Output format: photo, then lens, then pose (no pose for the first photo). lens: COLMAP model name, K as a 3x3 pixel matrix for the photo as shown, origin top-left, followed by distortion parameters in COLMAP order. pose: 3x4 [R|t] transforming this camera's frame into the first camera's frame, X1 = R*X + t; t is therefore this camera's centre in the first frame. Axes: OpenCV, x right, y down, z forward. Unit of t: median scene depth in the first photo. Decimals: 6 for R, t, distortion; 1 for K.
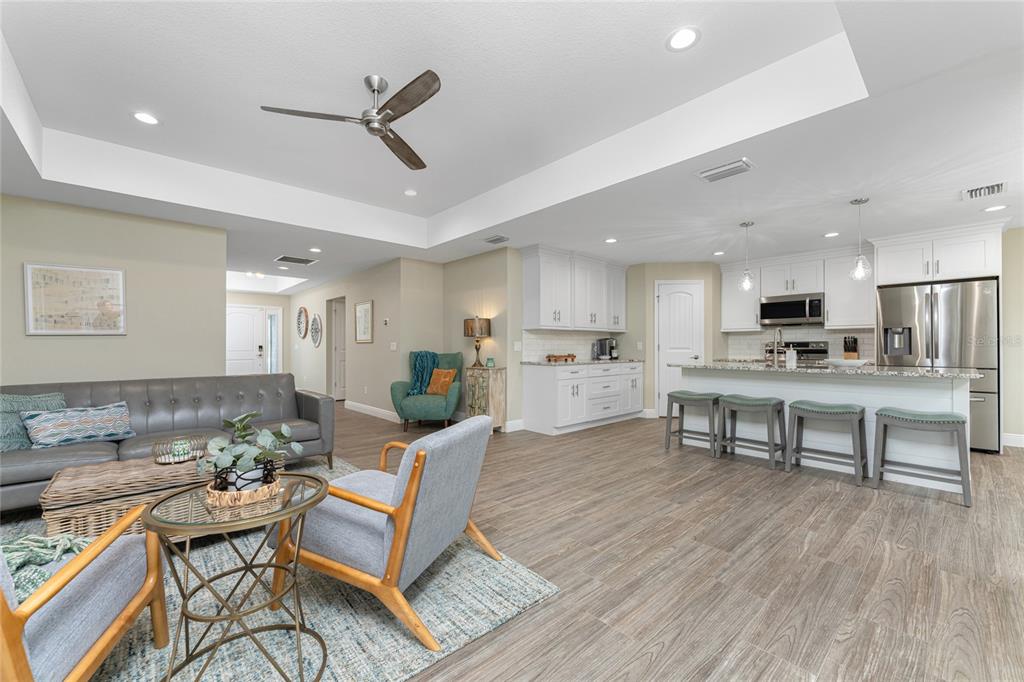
lens RADIAL K [[413.9, 0, 502.8], [0, 413.9, 344.8], [0, 0, 1]] dist [0.001473, -0.000976]
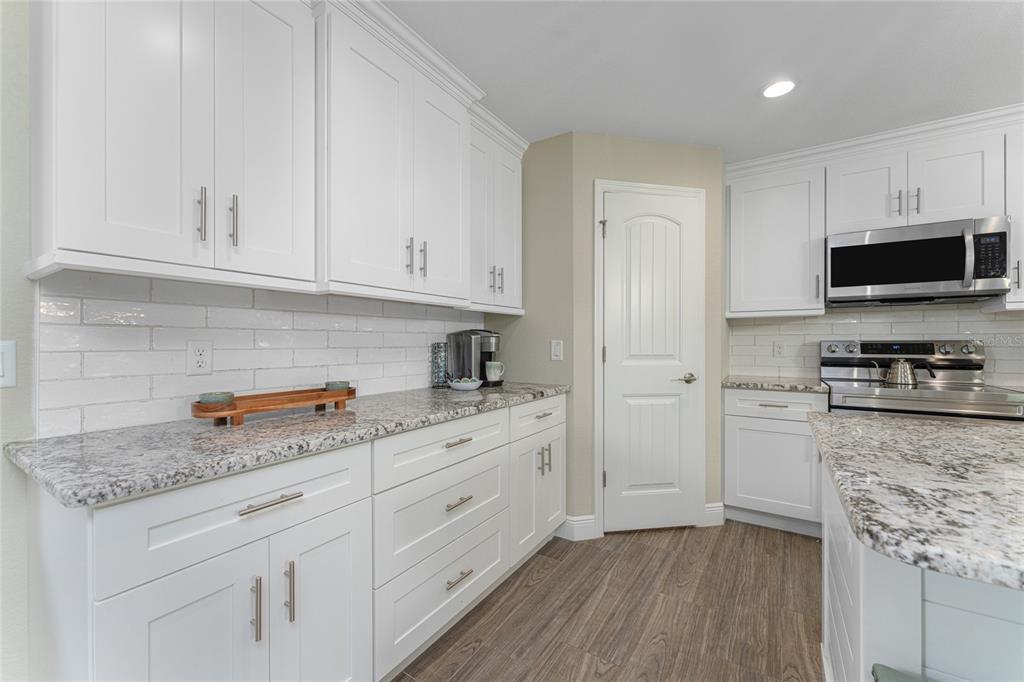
lens RADIAL K [[413.9, 0, 512.2], [0, 413.9, 342.6], [0, 0, 1]] dist [0.001473, -0.000976]
pose [[0.961312, 0.000646, 0.275461, 0.214329], [-0.001880, 0.999989, 0.004216, -0.007118], [-0.275455, -0.004570, 0.961303, 0.745133]]
